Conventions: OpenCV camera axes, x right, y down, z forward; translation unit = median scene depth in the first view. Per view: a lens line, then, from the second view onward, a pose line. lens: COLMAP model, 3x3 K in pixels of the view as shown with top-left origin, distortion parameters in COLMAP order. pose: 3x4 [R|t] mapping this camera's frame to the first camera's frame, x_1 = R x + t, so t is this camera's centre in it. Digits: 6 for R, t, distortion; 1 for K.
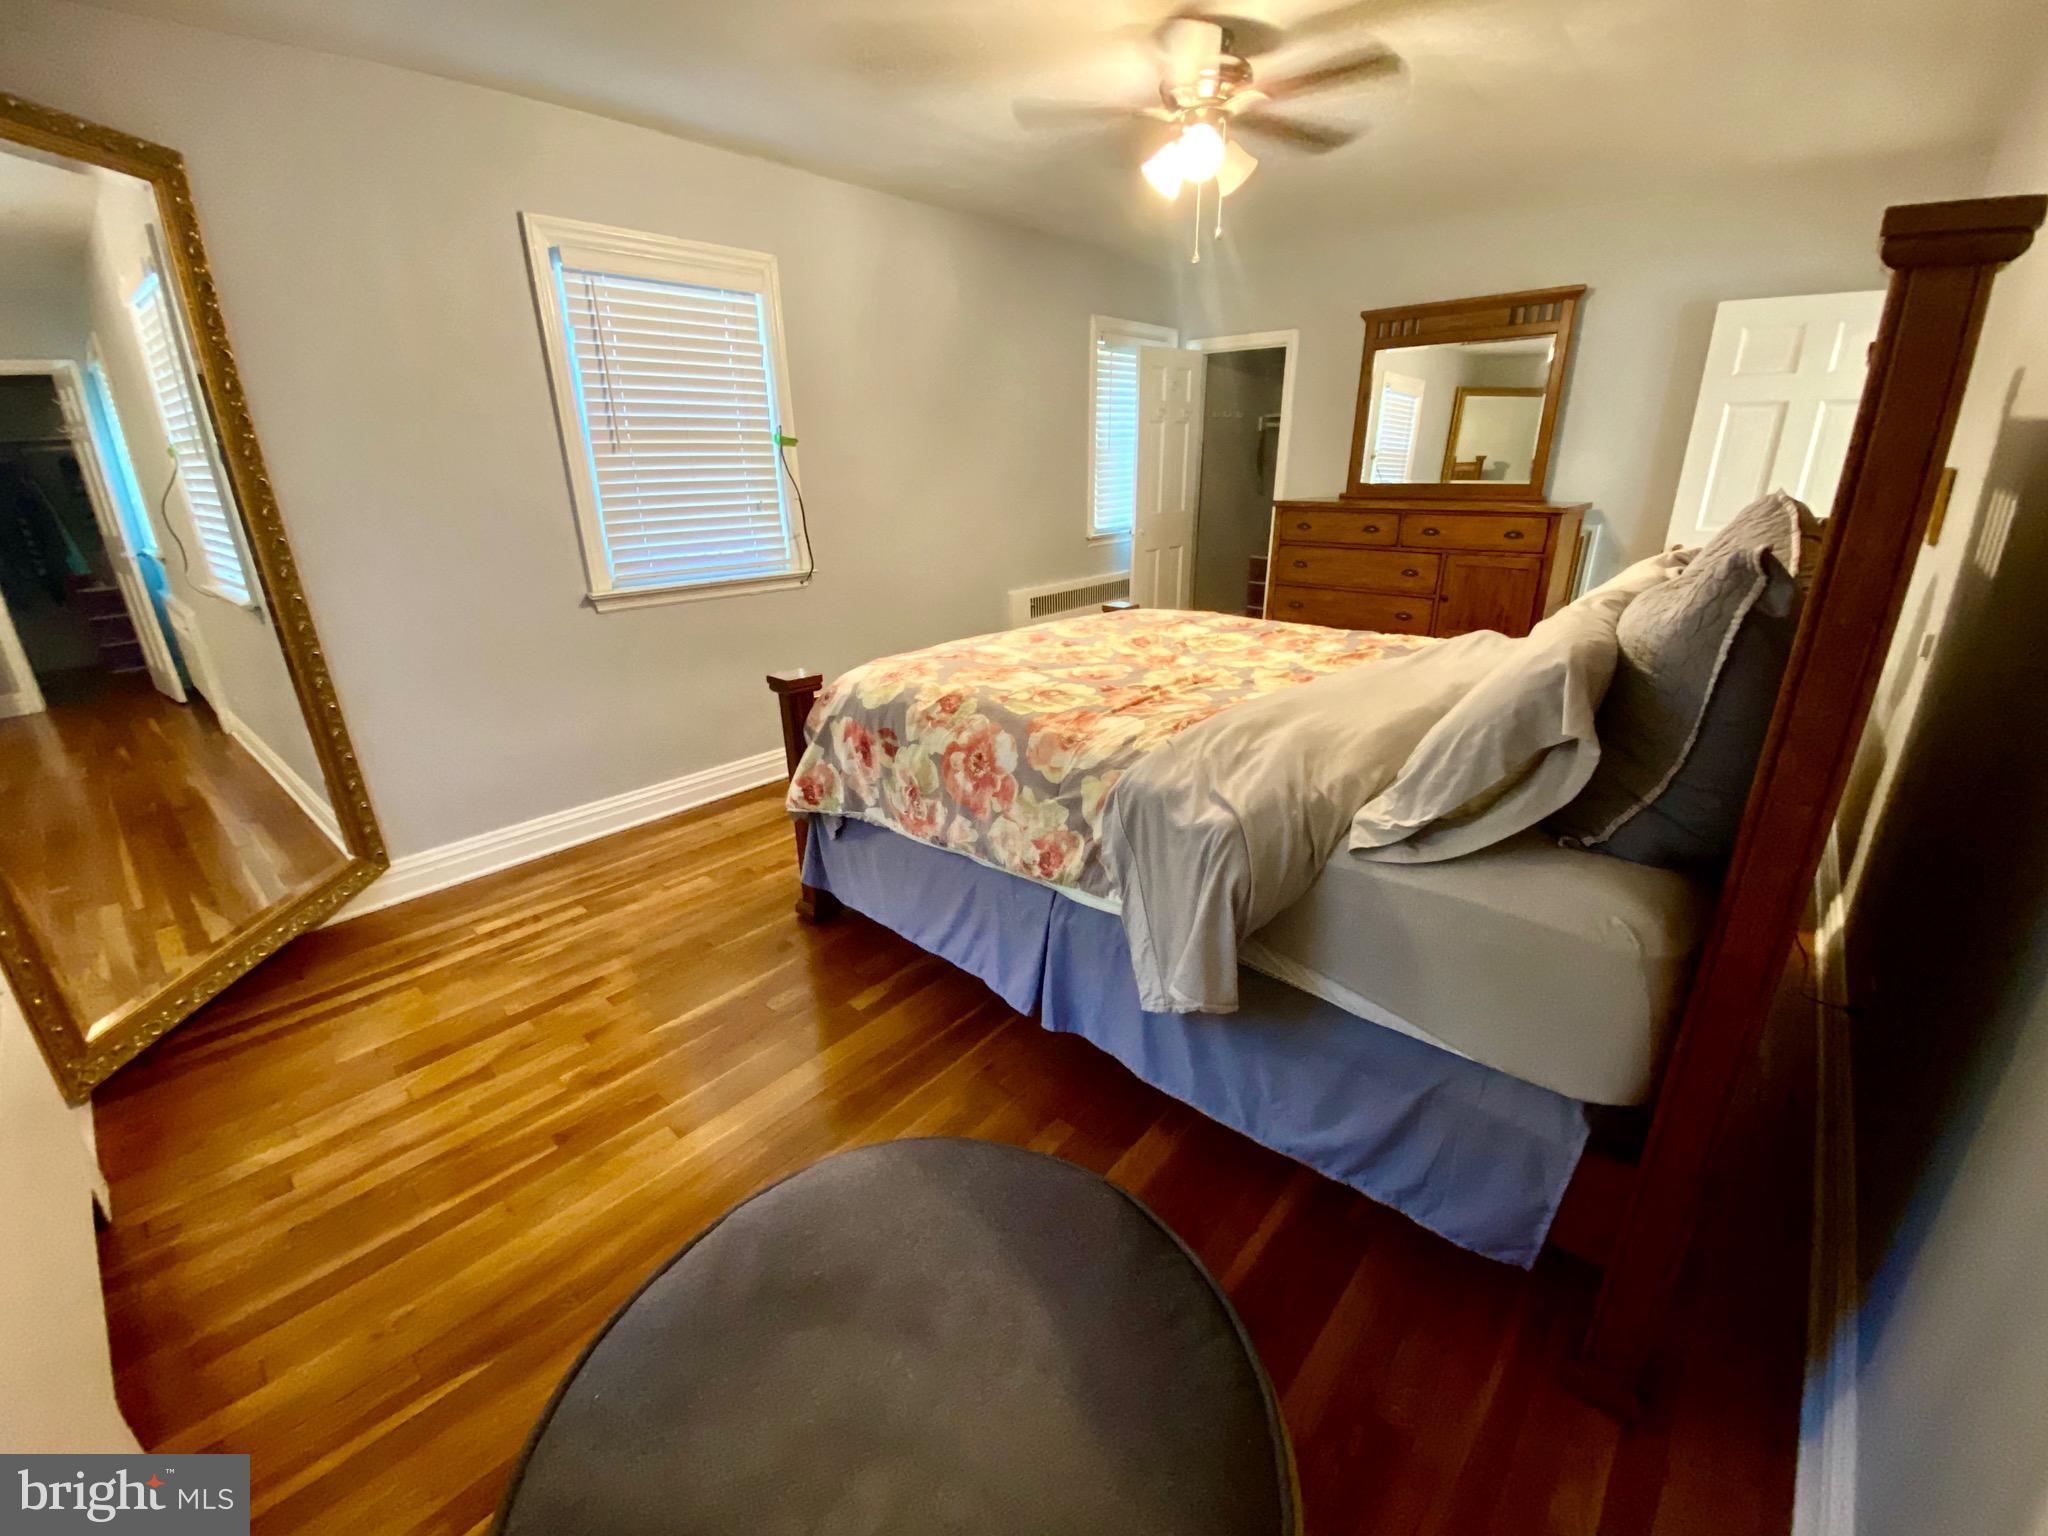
lens RADIAL K [[827.5, 0, 1032.0], [0, 827.5, 757.7], [0, 0, 1]] dist [0.009037, -0.015681]
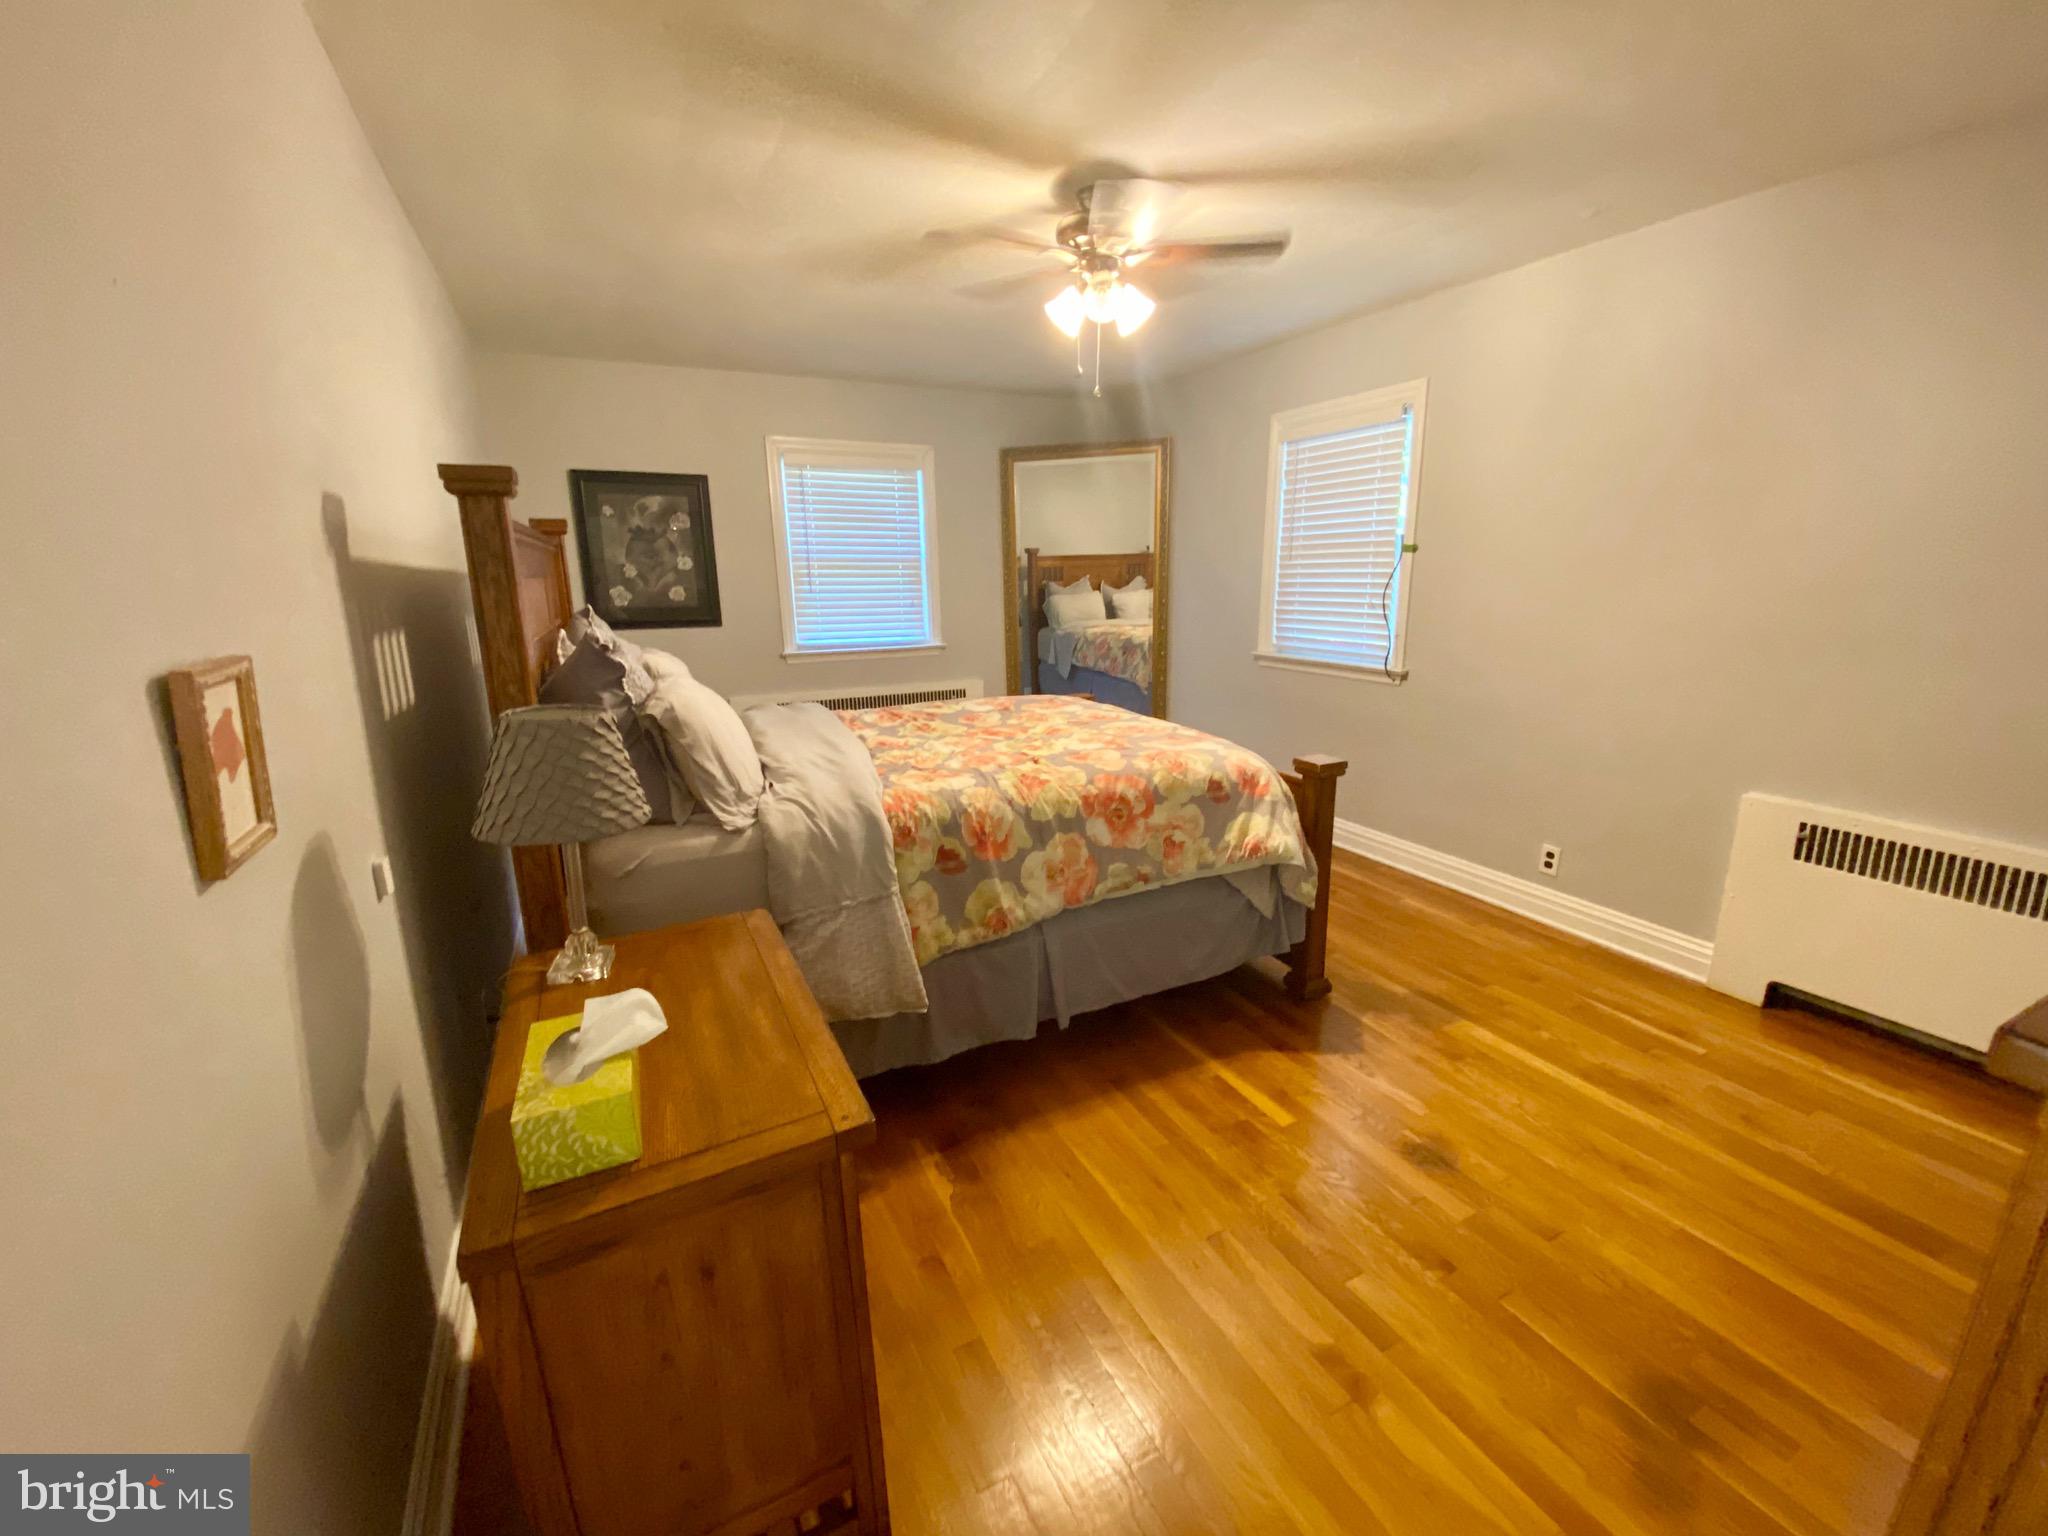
lens RADIAL K [[827.5, 0, 1021.2], [0, 827.5, 766.9], [0, 0, 1]] dist [0.009037, -0.015681]
pose [[-0.367009, 0.230799, -0.901130, 1.414846], [-0.301528, 0.886909, 0.349962, -0.563871], [0.879991, 0.400155, -0.255912, 1.503566]]
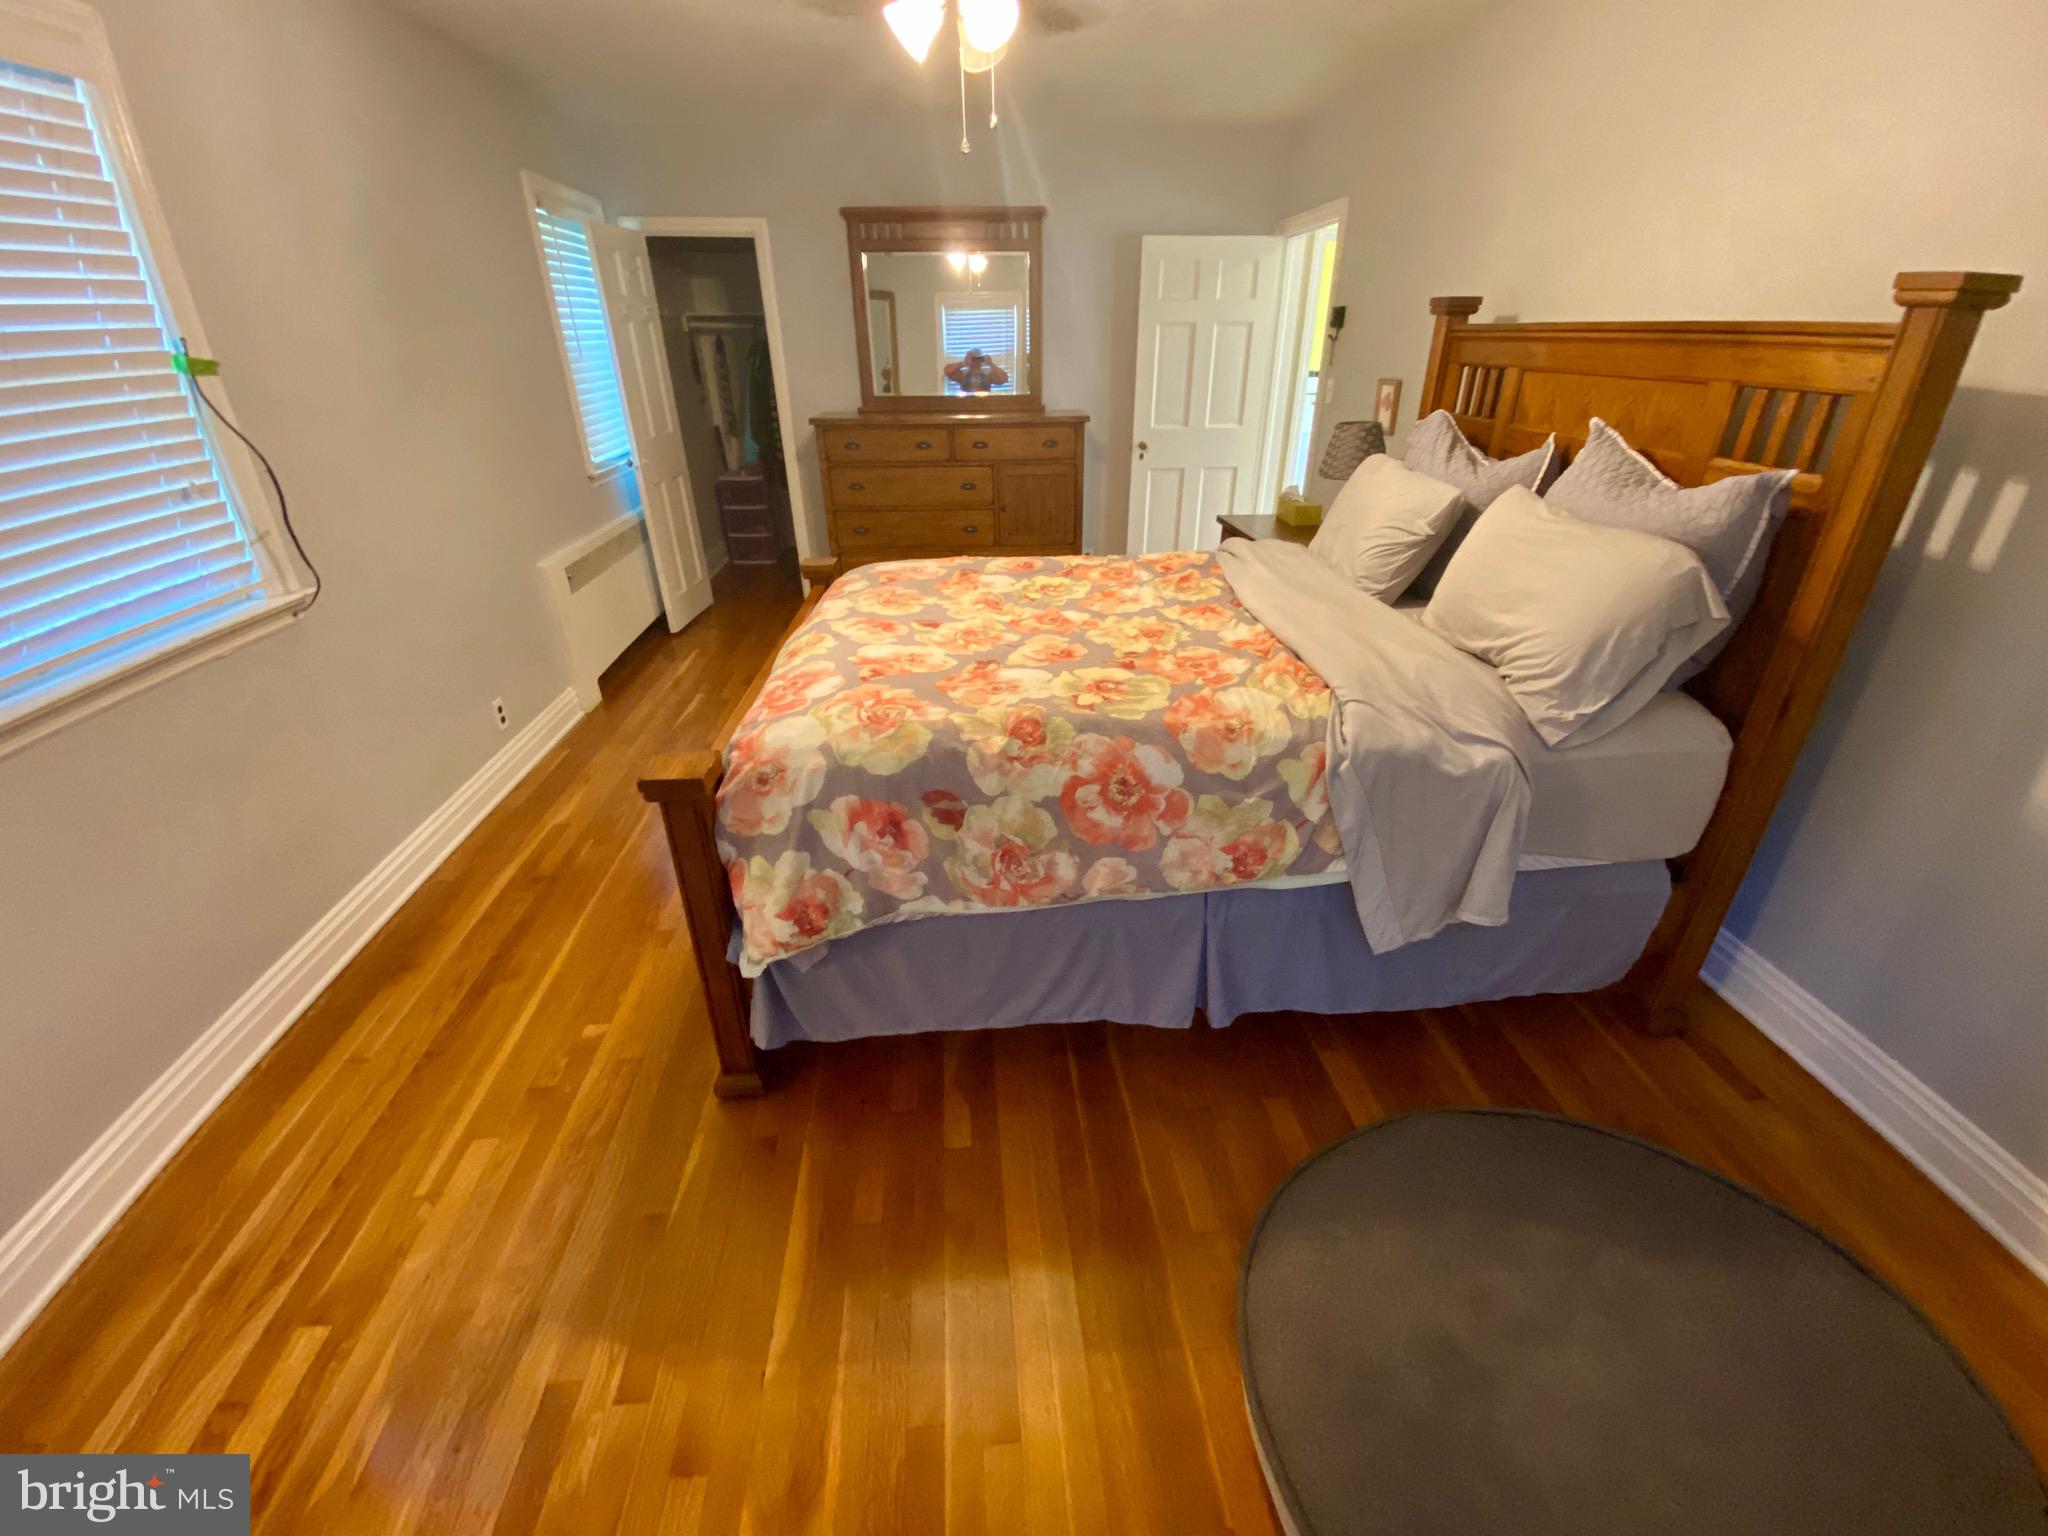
lens RADIAL K [[827.5, 0, 1033.0], [0, 827.5, 761.8], [0, 0, 1]] dist [0.009037, -0.015681]
pose [[0.681438, -0.321578, 0.657442, -0.567841], [0.245378, 0.946691, 0.208726, -0.184733], [-0.689515, 0.019088, 0.724019, 0.392180]]
